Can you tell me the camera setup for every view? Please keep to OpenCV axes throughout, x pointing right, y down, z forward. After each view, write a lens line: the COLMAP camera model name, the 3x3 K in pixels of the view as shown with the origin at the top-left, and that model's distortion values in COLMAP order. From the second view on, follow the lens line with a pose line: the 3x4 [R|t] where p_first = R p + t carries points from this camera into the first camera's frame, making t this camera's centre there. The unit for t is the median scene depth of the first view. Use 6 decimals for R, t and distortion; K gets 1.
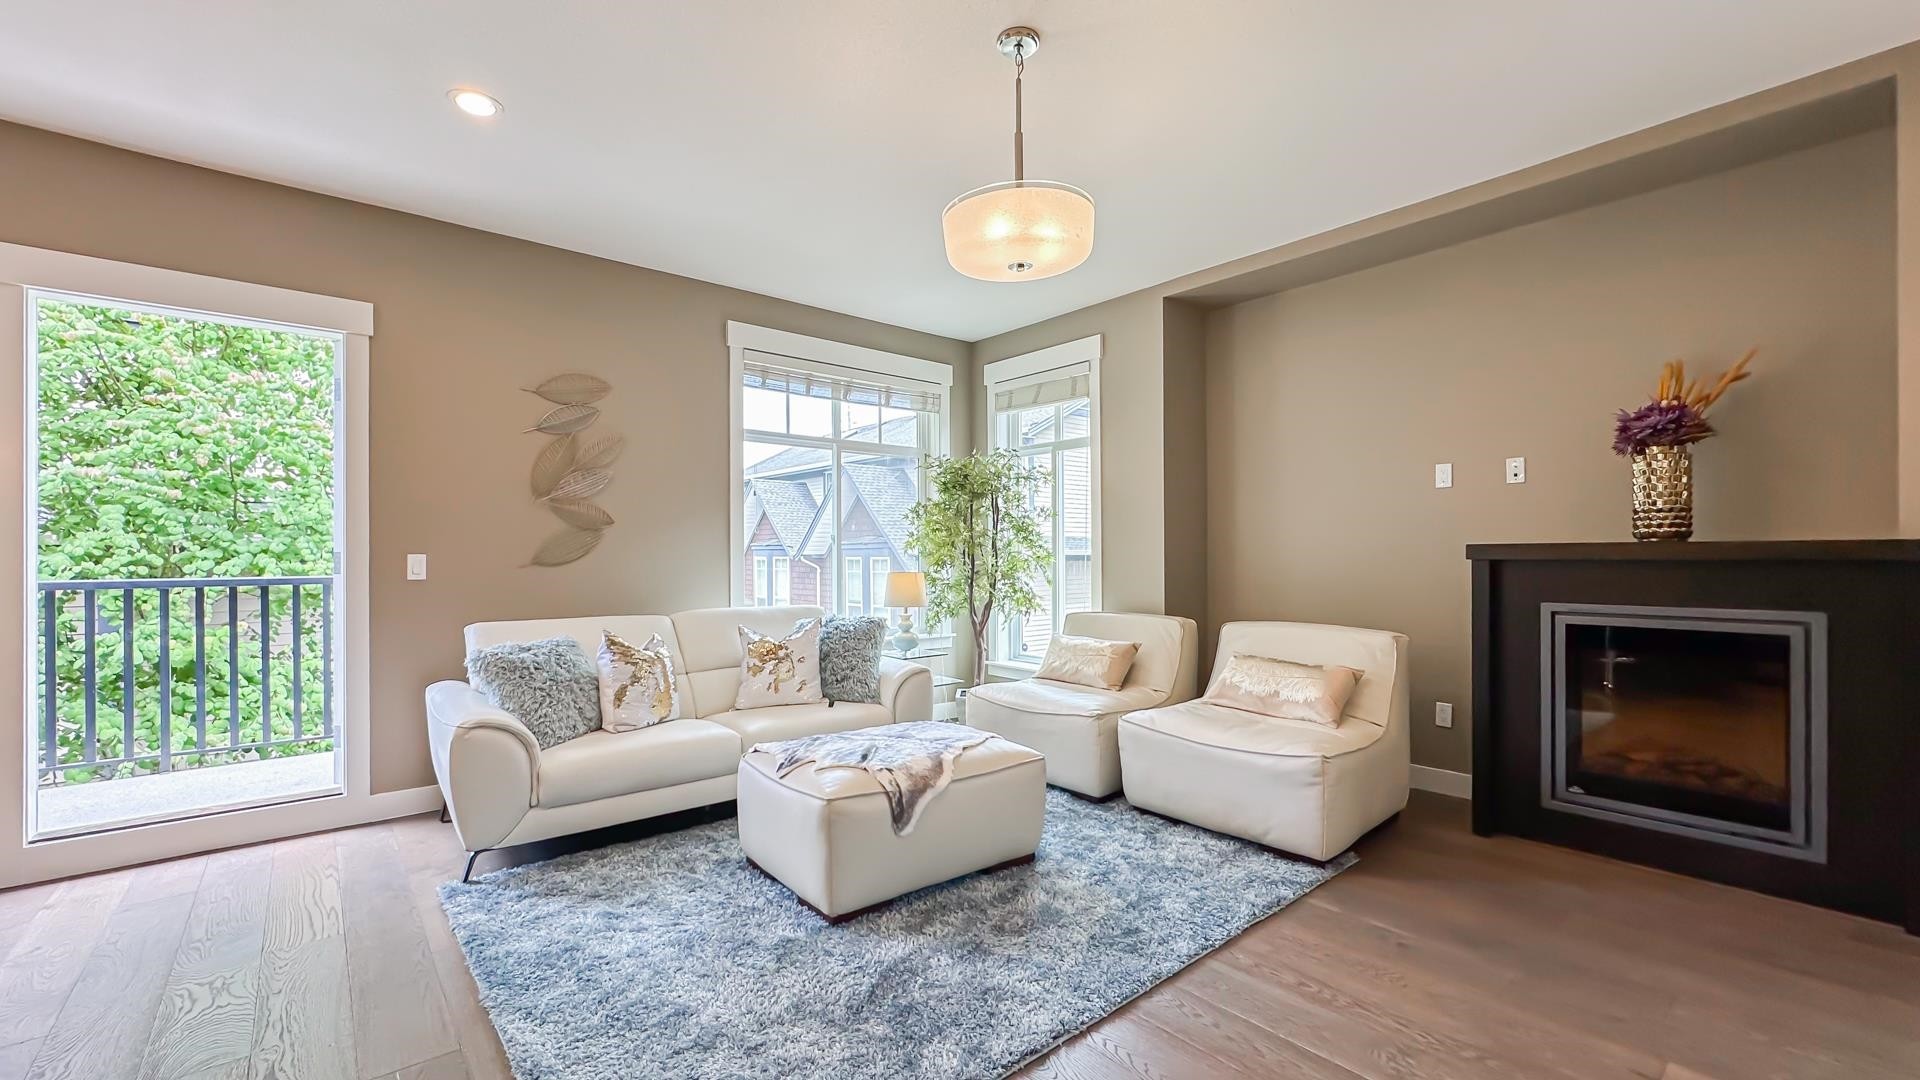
lens RADIAL K [[787.7, 0, 967.4], [0, 787.7, 545.6], [0, 0, 1]] dist [-0.003082, -0.000017]
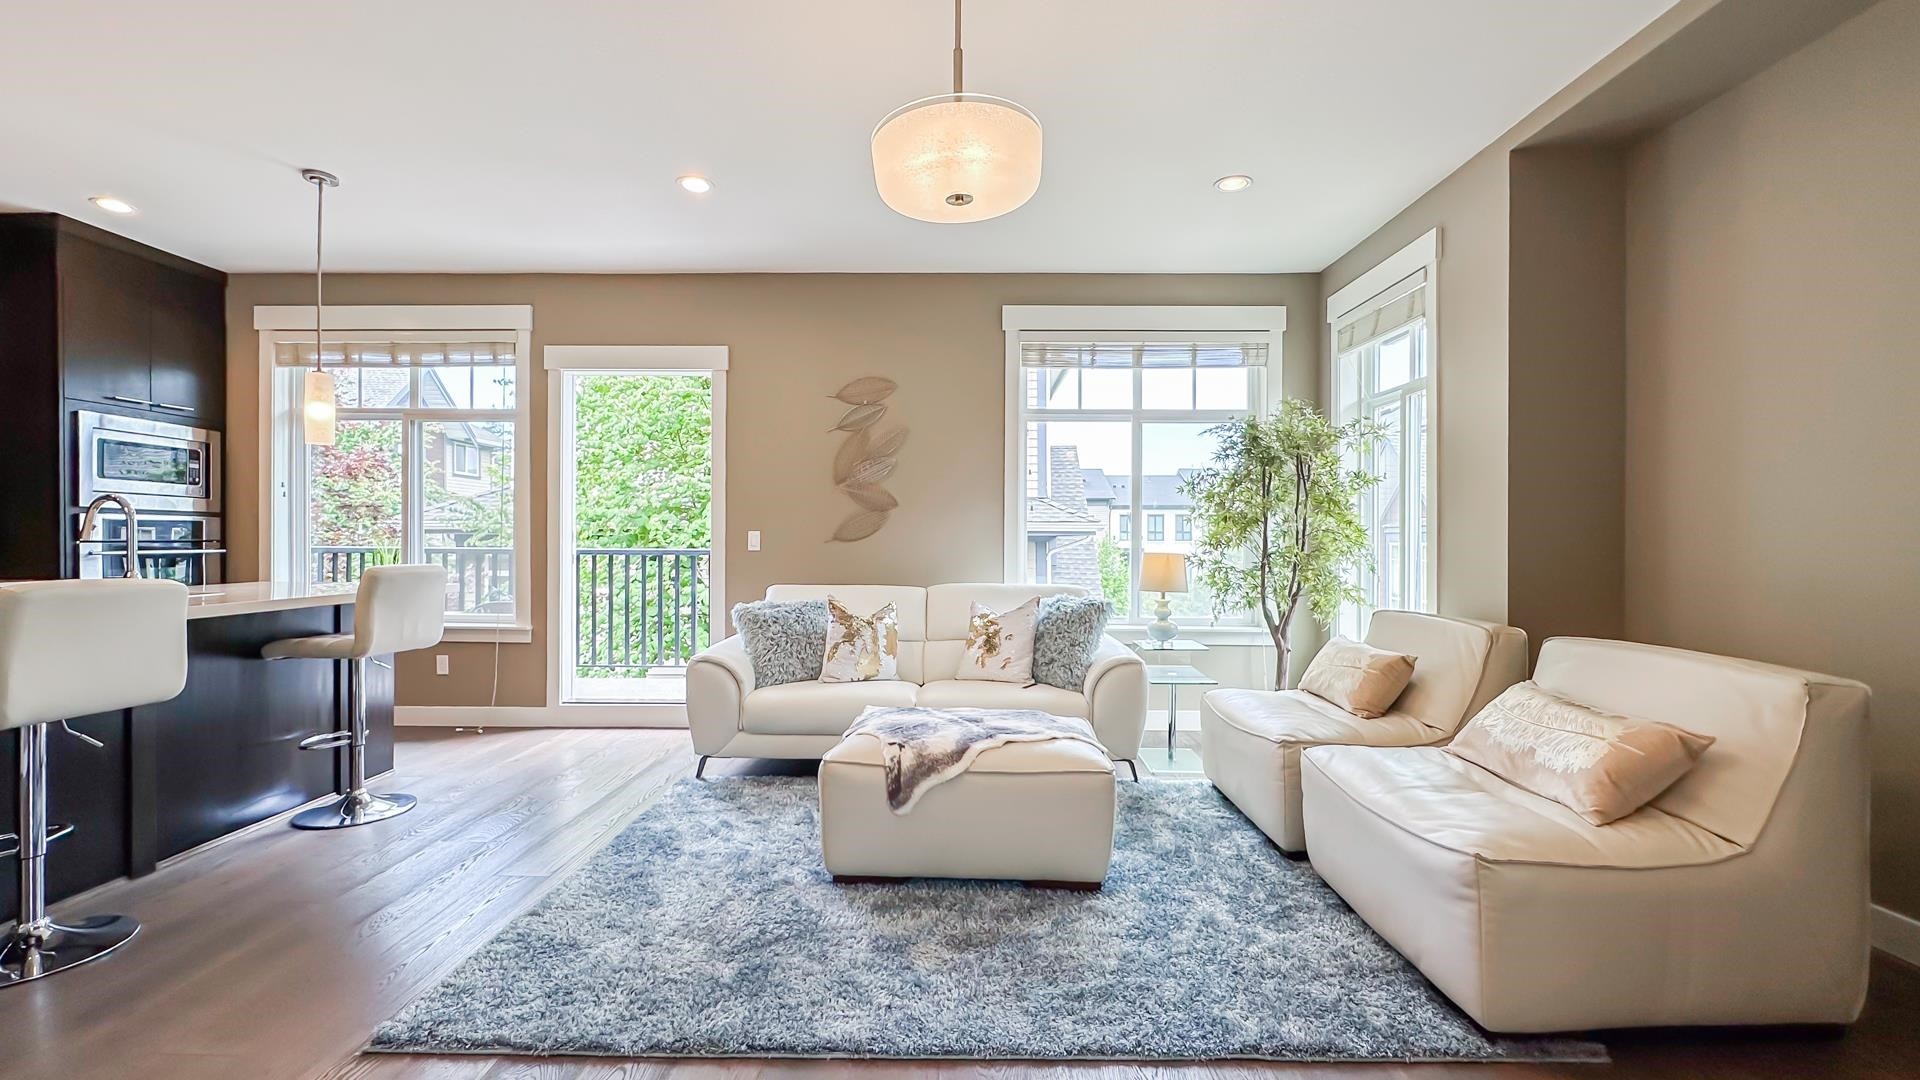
lens RADIAL K [[805.5, 0, 954.3], [0, 805.5, 538.0], [0, 0, 1]] dist [-0.003742, -0.000225]
pose [[0.748519, 0.003828, -0.663102, 0.414578], [0.001876, 0.999967, 0.007890, 0.011620], [0.663110, -0.007150, 0.748488, 0.197453]]
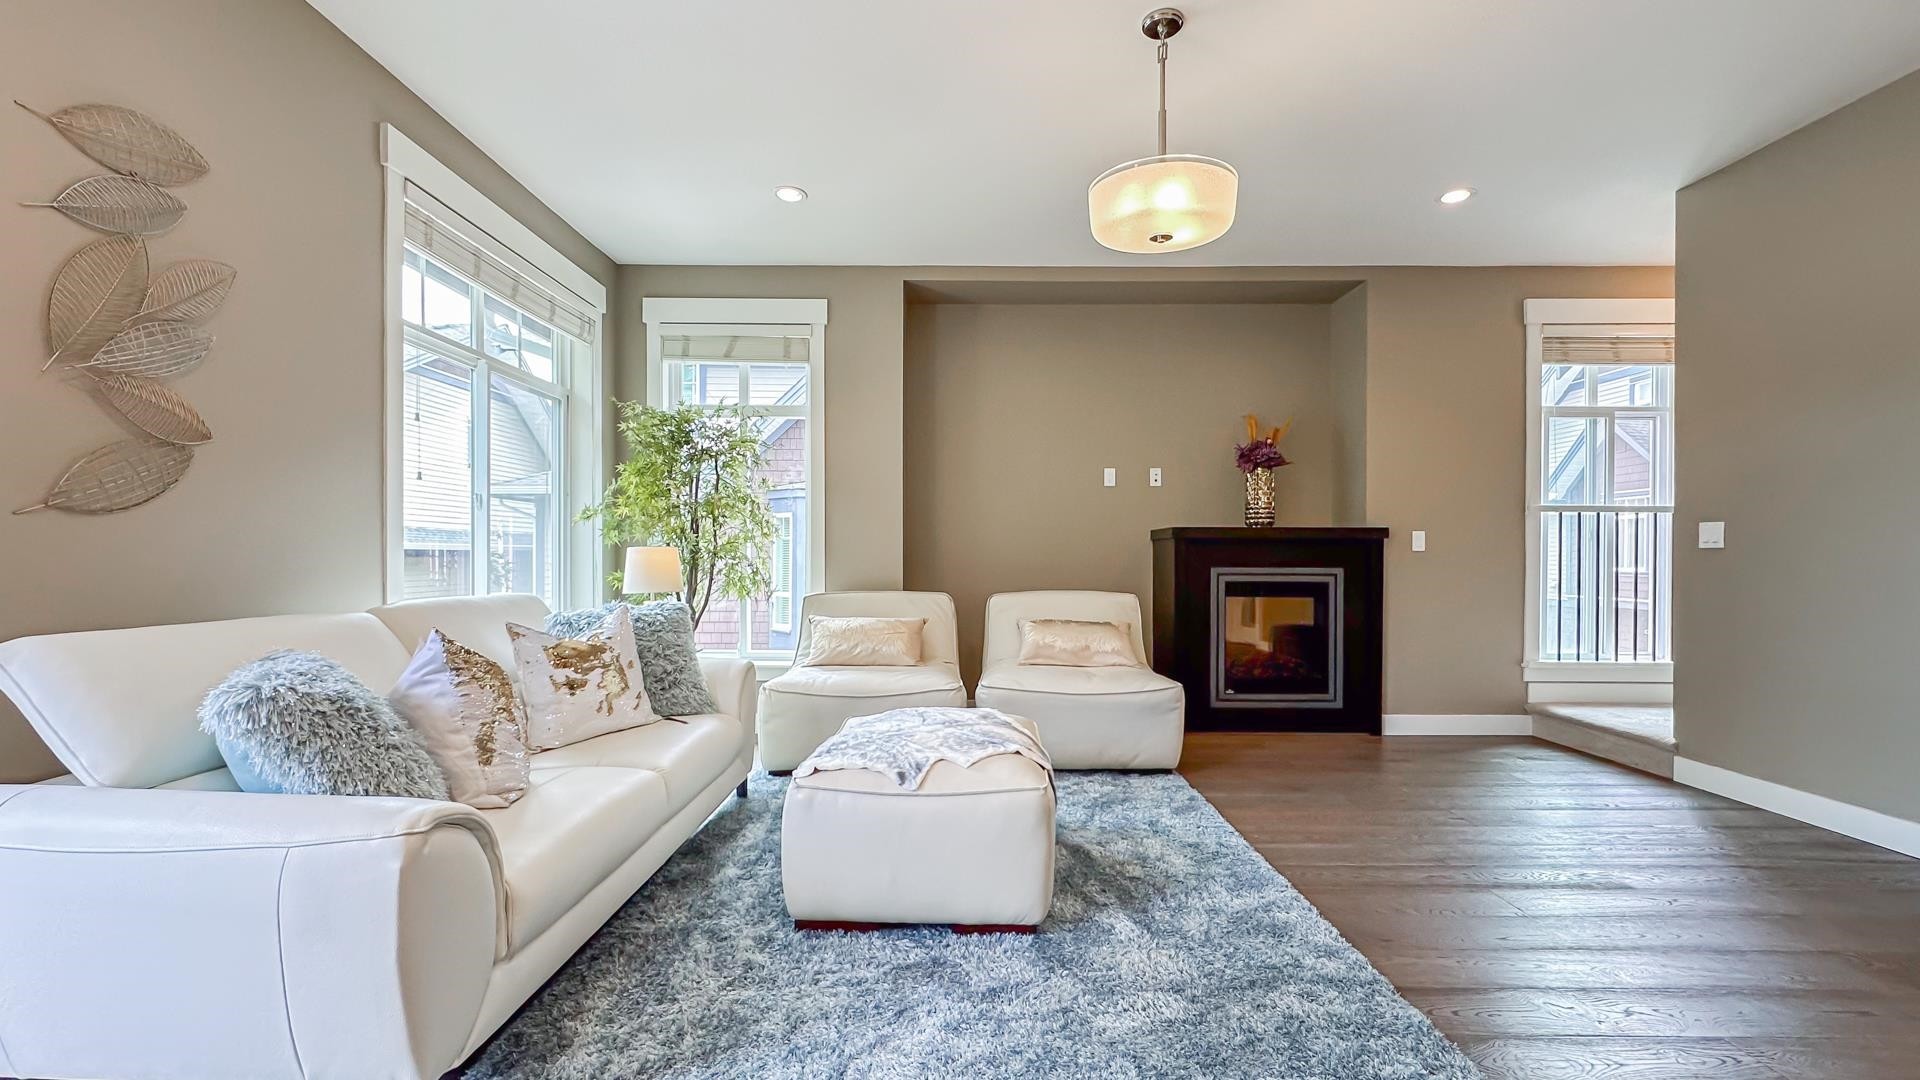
lens RADIAL K [[801.4, 0, 975.2], [0, 801.4, 542.7], [0, 0, 1]] dist [-0.002165, 0.000335]
pose [[0.640701, 0.019212, 0.767550, -0.570210], [-0.014317, 0.999812, -0.013075, 0.042332], [-0.767657, -0.002612, 0.640855, 0.311371]]
